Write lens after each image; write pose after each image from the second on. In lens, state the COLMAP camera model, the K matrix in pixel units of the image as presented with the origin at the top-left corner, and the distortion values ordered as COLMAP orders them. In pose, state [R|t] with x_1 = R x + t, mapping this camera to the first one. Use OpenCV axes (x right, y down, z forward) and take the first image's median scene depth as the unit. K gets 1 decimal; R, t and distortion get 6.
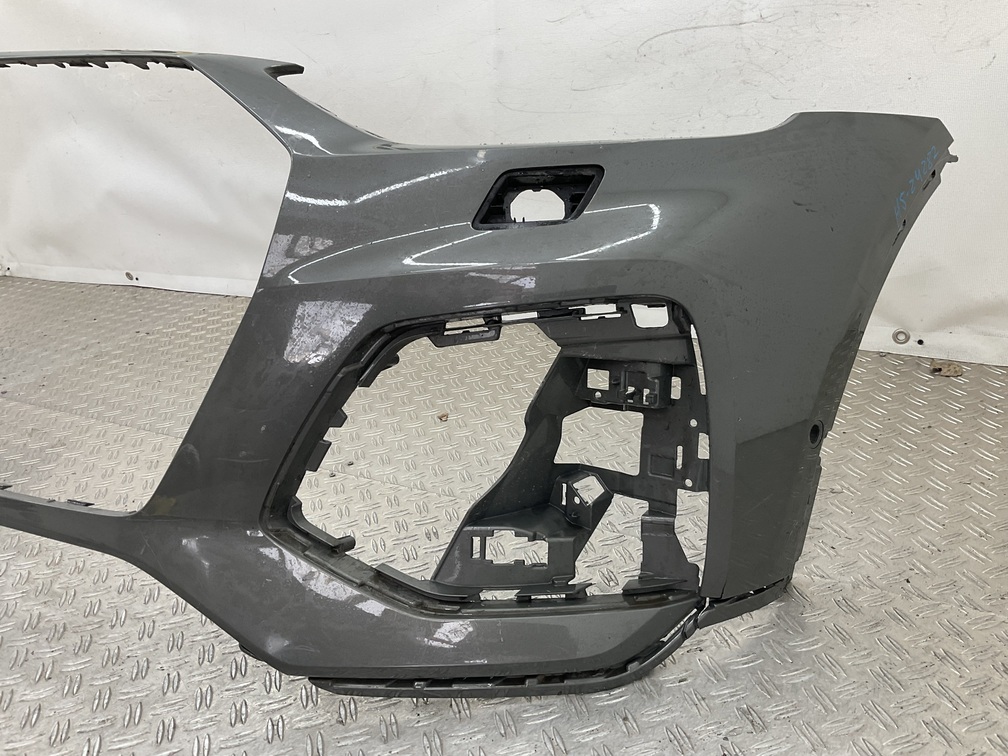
lens RADIAL K [[824.1, 0, 501.9], [0, 824.1, 378.8], [0, 0, 1]] dist [0.063849, -0.108415]
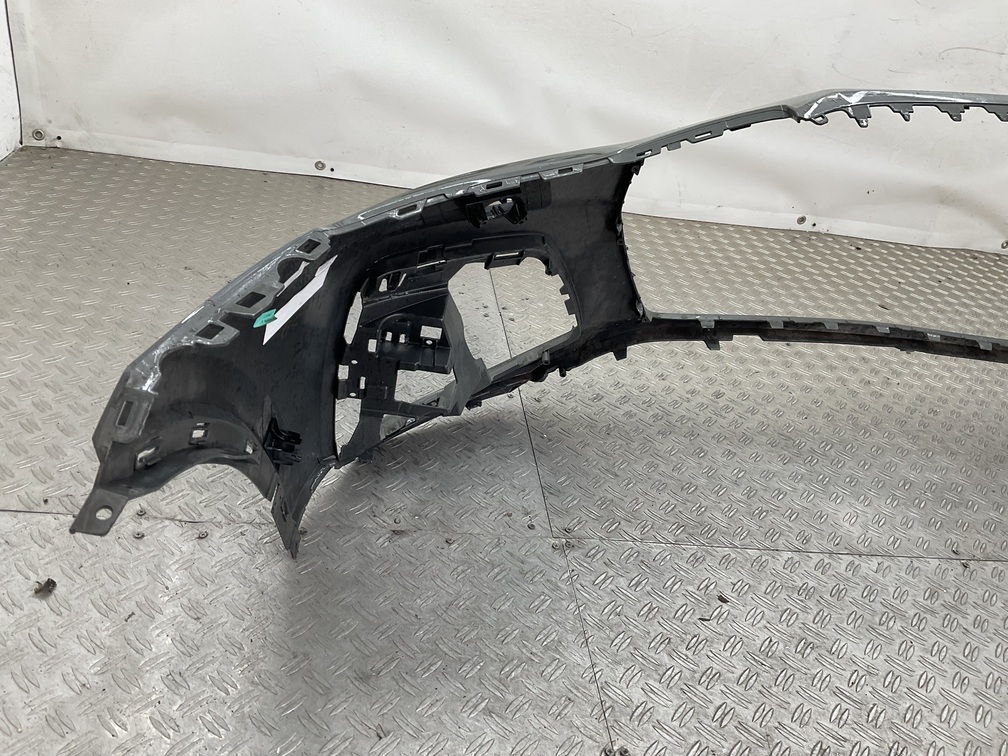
lens RADIAL K [[824.1, 0, 507.7], [0, 824.1, 375.4], [0, 0, 1]] dist [0.063849, -0.108415]
pose [[0.770994, -0.120102, 0.625415, -1.490623], [0.008175, 0.983842, 0.178854, -0.101025], [-0.636790, -0.132783, 0.759517, 0.285047]]
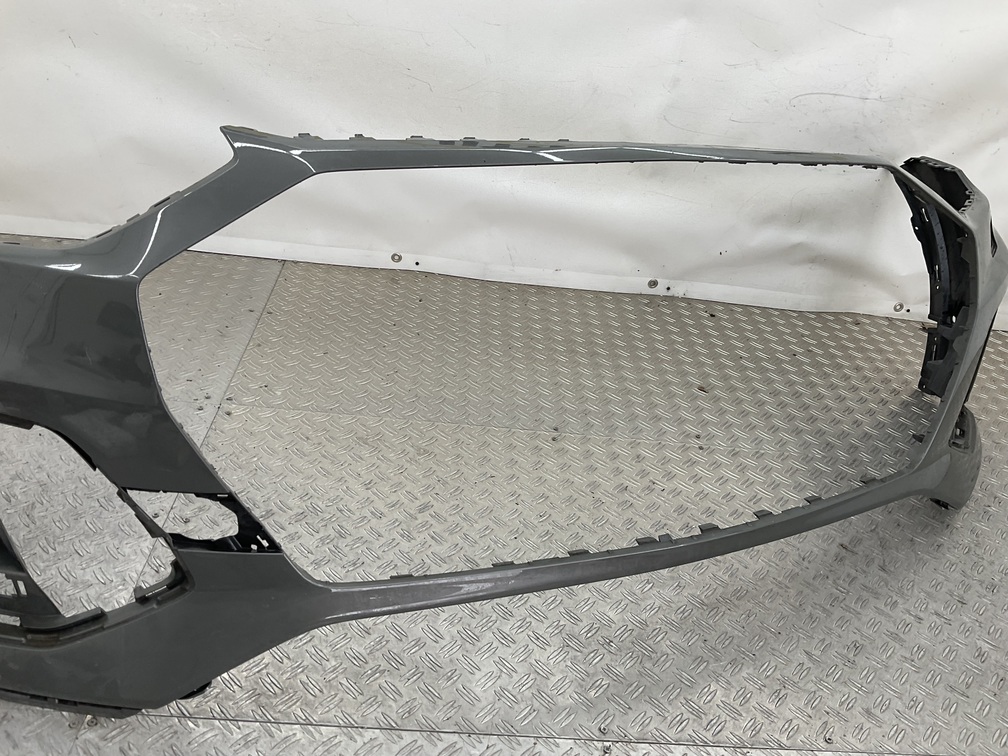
lens RADIAL K [[824.1, 0, 498.4], [0, 824.1, 380.3], [0, 0, 1]] dist [0.063849, -0.108415]
pose [[0.825871, -0.102124, 0.554533, -1.042091], [0.013684, 0.986802, 0.161352, -0.178646], [-0.563693, -0.125668, 0.816369, 0.116006]]
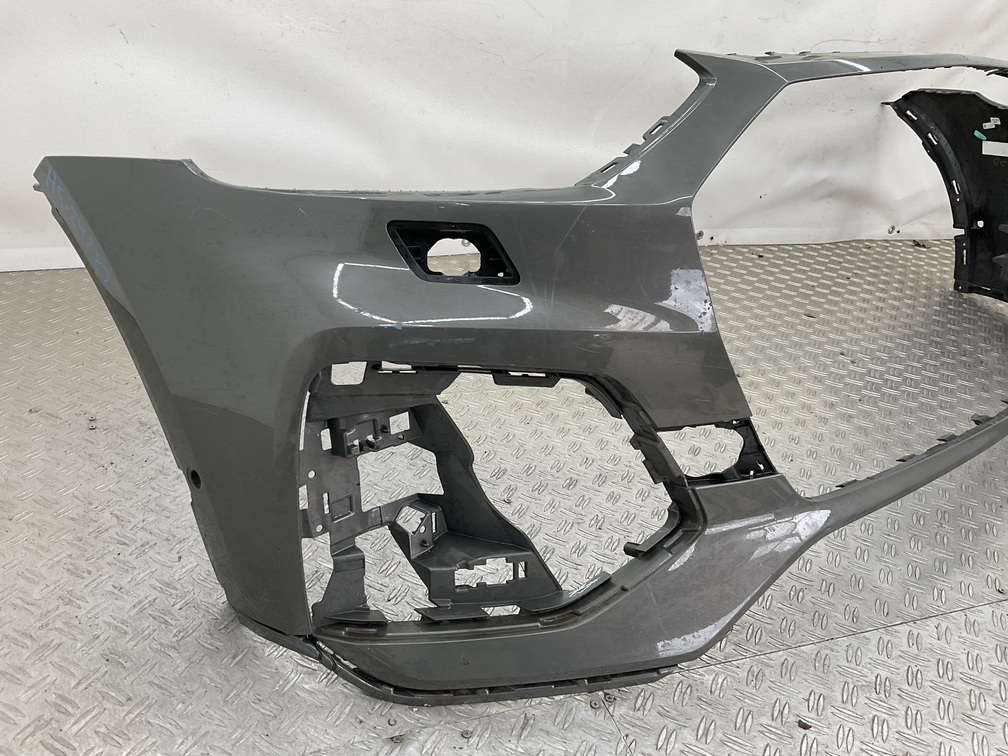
lens RADIAL K [[824.1, 0, 499.6], [0, 824.1, 381.0], [0, 0, 1]] dist [0.063849, -0.108415]
pose [[0.635698, -0.220627, 0.739738, -1.439167], [0.146901, 0.975350, 0.164658, -0.150238], [-0.757831, 0.003995, 0.652438, 0.472445]]
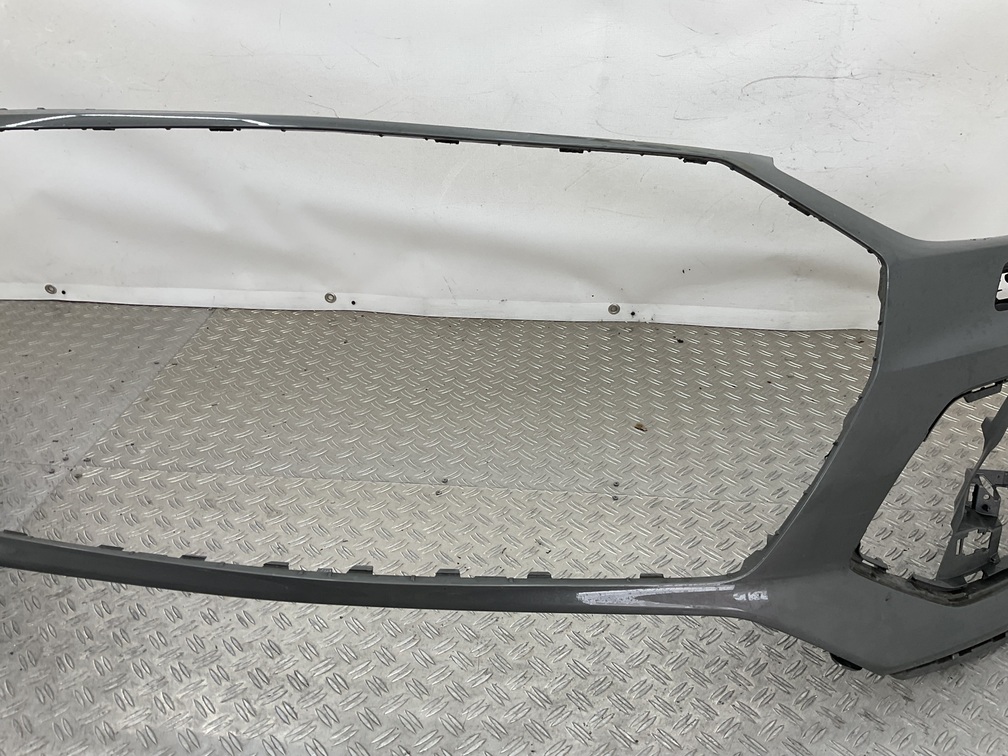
lens RADIAL K [[824.1, 0, 500.0], [0, 824.1, 381.1], [0, 0, 1]] dist [0.063849, -0.108415]
pose [[0.896173, -0.116879, 0.428033, -0.701159], [0.077773, 0.991125, 0.107804, -0.148230], [-0.436835, -0.063322, 0.897310, 0.083363]]
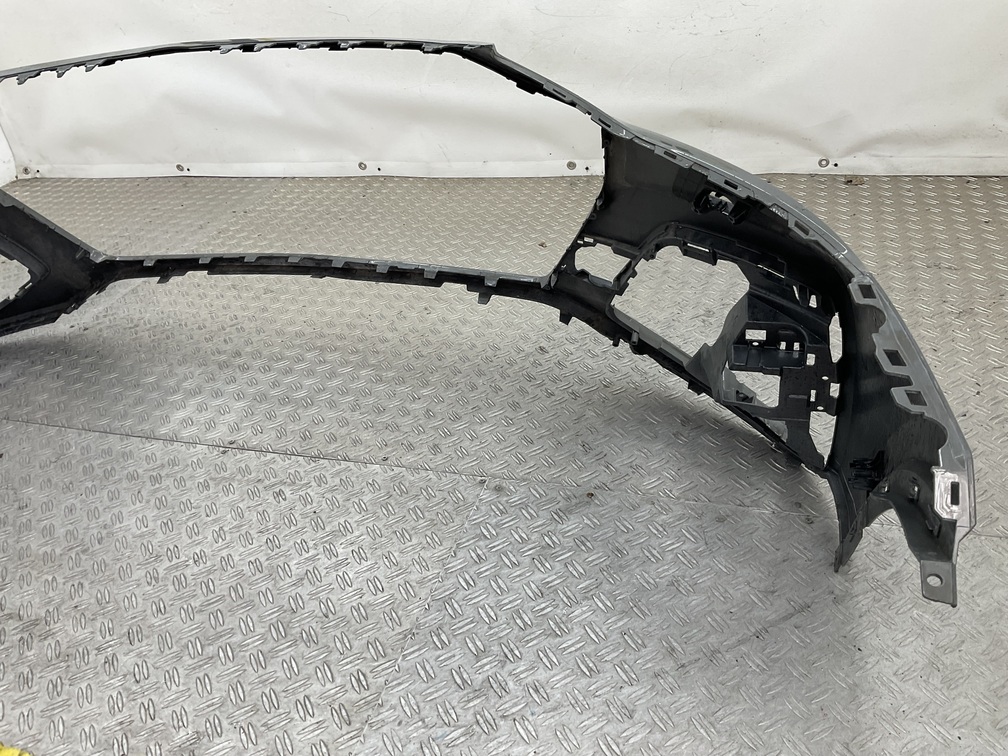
lens RADIAL K [[824.1, 0, 503.5], [0, 824.1, 376.6], [0, 0, 1]] dist [0.063849, -0.108415]
pose [[0.975722, -0.126232, 0.178975, -0.428121], [0.097263, 0.981935, 0.162308, 0.031593], [-0.196231, -0.140960, 0.970373, -0.440162]]
